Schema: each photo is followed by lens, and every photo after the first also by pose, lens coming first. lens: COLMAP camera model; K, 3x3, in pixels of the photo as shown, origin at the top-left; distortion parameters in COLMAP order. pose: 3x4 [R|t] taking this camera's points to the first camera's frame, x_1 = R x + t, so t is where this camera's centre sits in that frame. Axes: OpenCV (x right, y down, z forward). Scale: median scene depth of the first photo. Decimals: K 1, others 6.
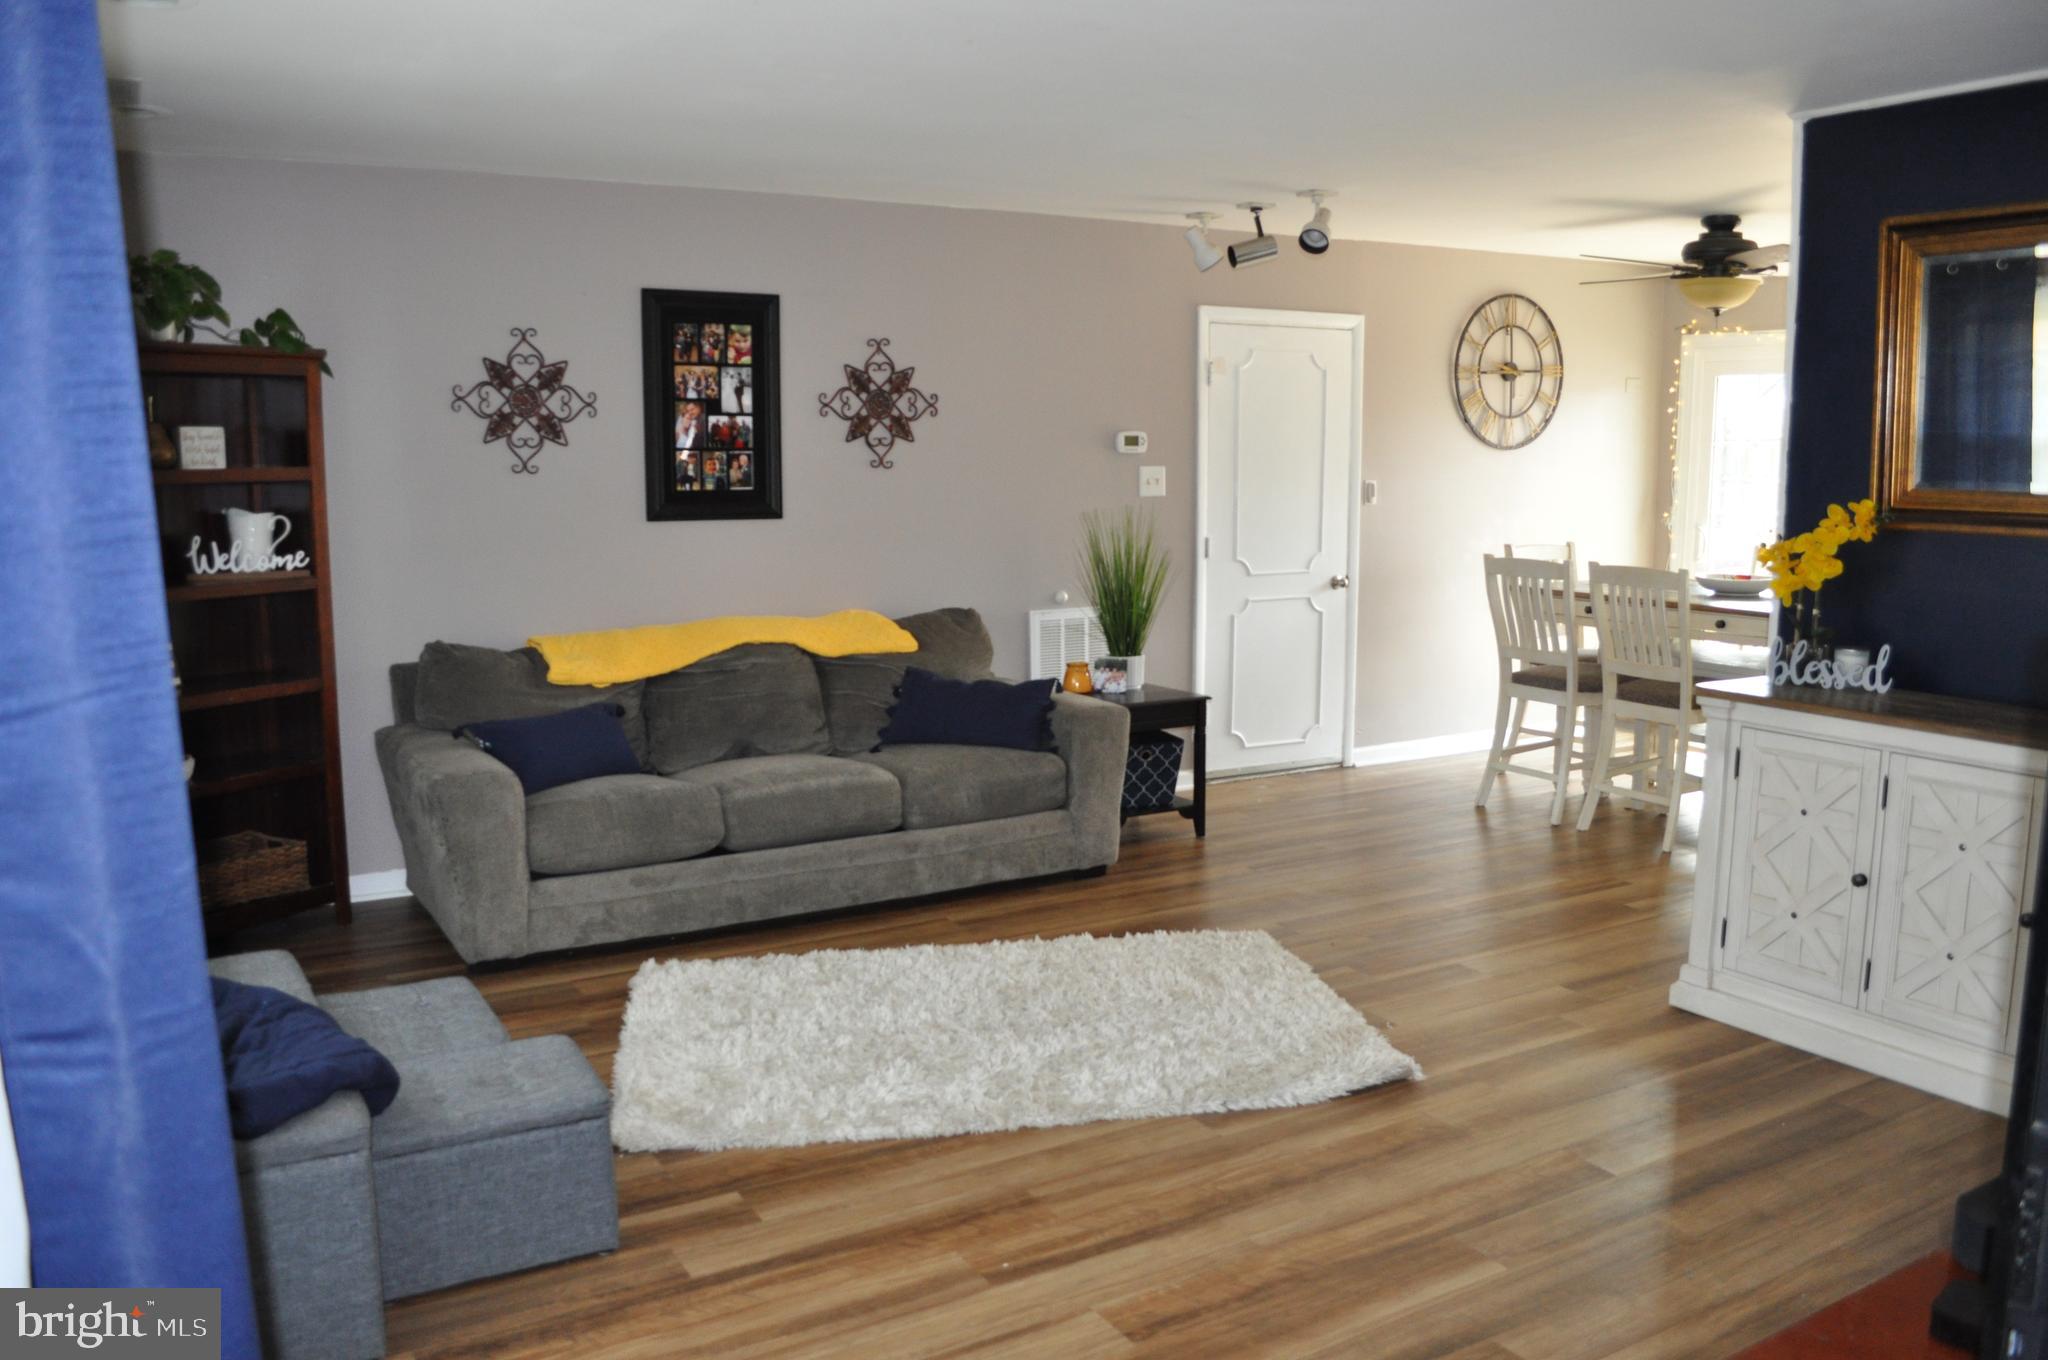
lens RADIAL K [[1629.6, 0, 1024.0], [0, 1629.6, 680.0], [0, 0, 1]] dist [-0.066112, -0.004986]
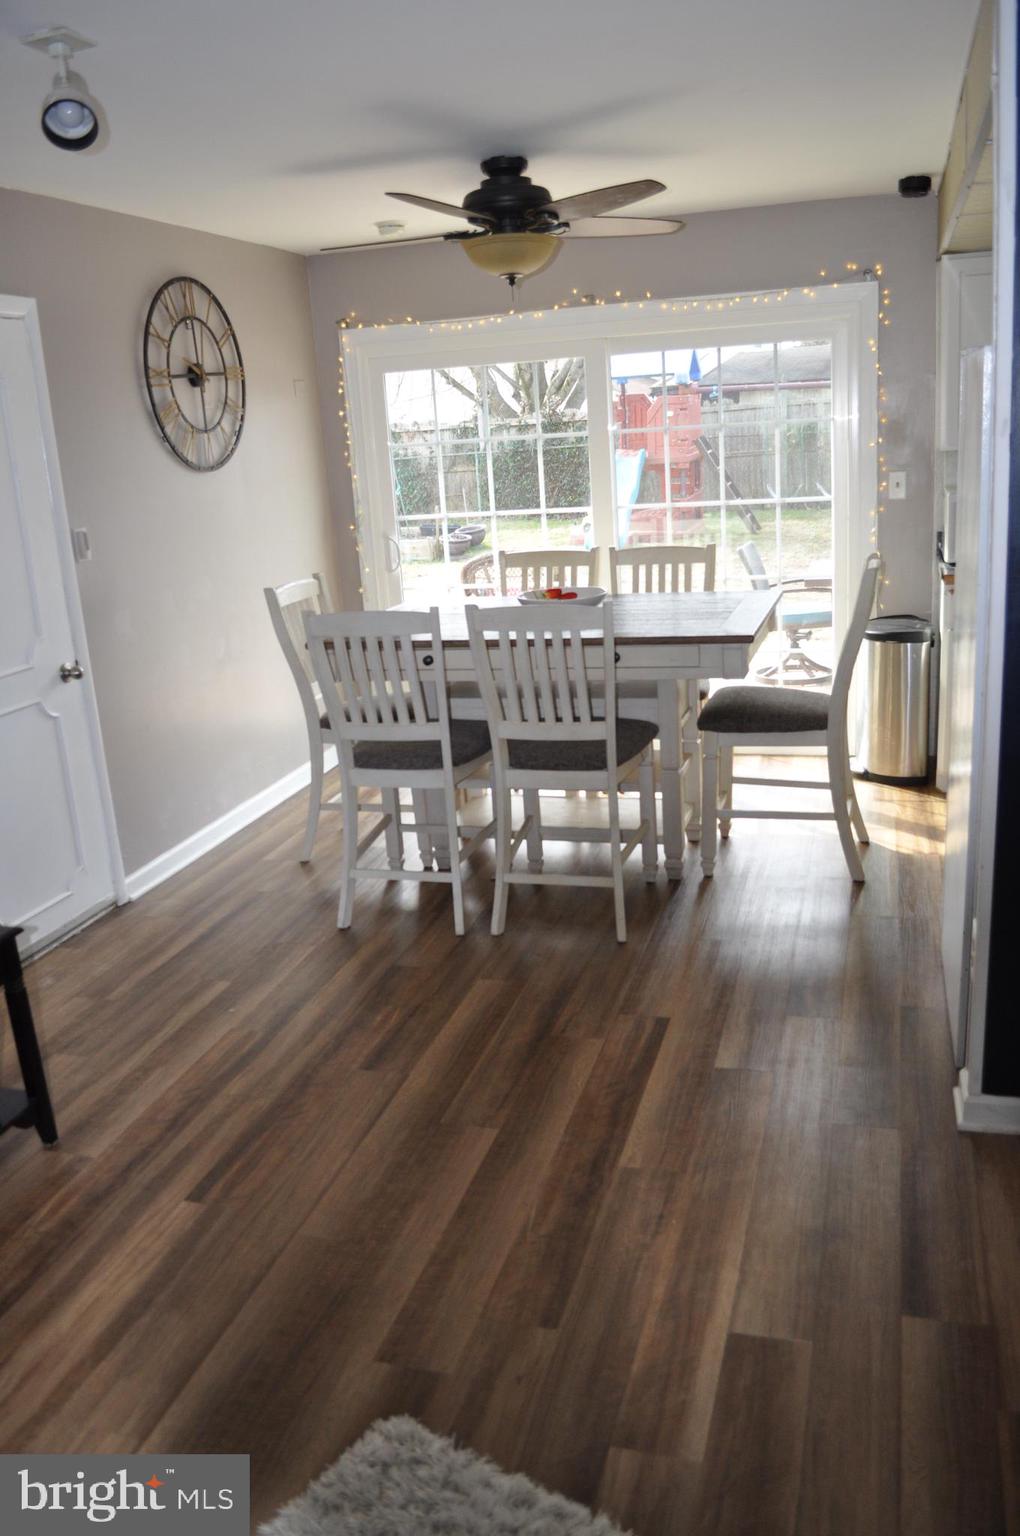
lens RADIAL K [[1222.2, 0, 511.4], [0, 1222.2, 747.7], [0, 0, 1]] dist [-0.066112, -0.004986]
pose [[0.729129, -0.222320, 0.647259, -0.021232], [0.167644, 0.974972, 0.146033, -0.071427], [-0.663525, 0.002032, 0.748151, 0.447668]]
